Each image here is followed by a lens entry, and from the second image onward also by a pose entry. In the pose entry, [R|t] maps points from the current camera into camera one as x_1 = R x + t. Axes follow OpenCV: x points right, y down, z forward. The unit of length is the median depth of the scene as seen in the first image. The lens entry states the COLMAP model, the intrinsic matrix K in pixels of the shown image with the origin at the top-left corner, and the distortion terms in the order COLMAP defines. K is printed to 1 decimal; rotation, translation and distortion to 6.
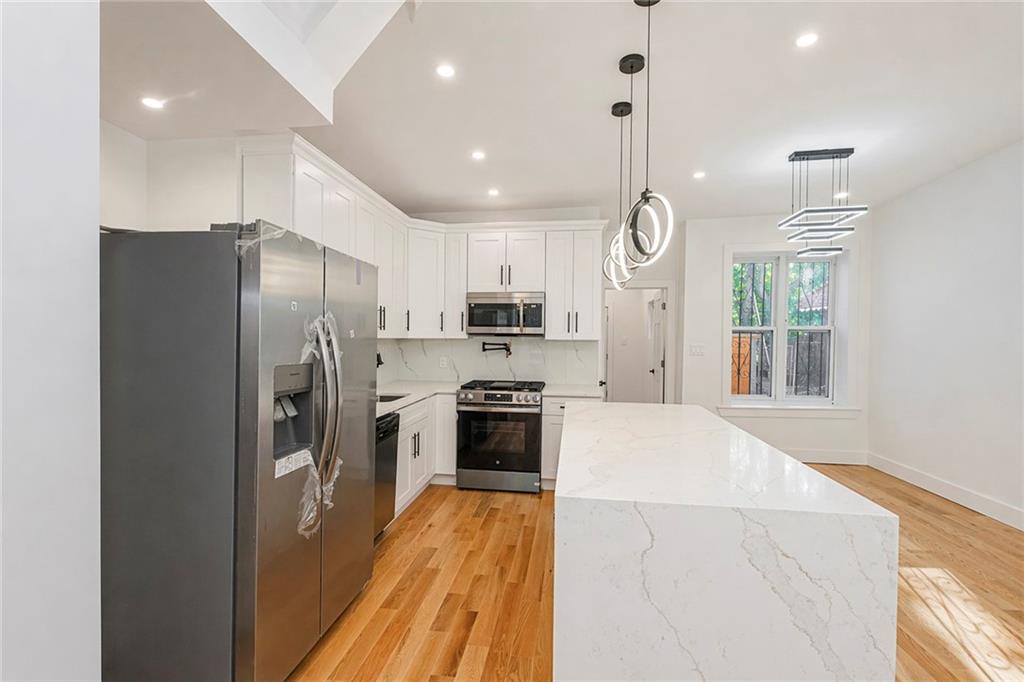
lens RADIAL K [[441.1, 0, 510.4], [0, 441.1, 342.9], [0, 0, 1]] dist [-0.004748, -0.000135]
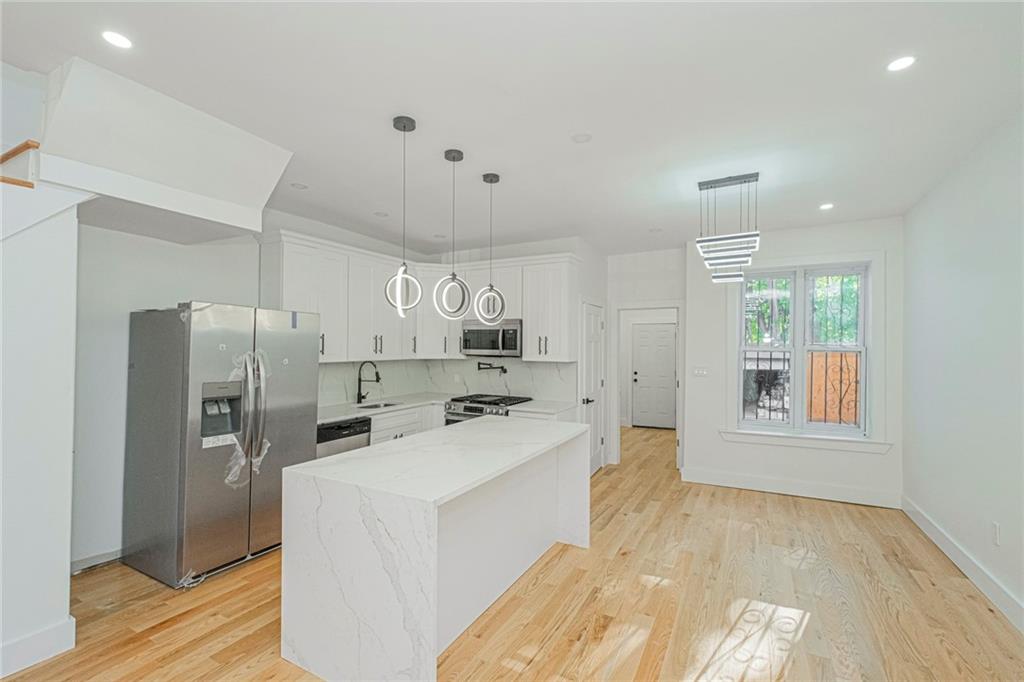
lens RADIAL K [[441.1, 0, 513.7], [0, 441.1, 344.0], [0, 0, 1]] dist [-0.004748, -0.000135]
pose [[0.938796, -0.003152, -0.344458, 0.461163], [-0.004734, 0.999746, -0.022050, -0.025975], [0.344440, 0.022331, 0.938543, -0.078853]]
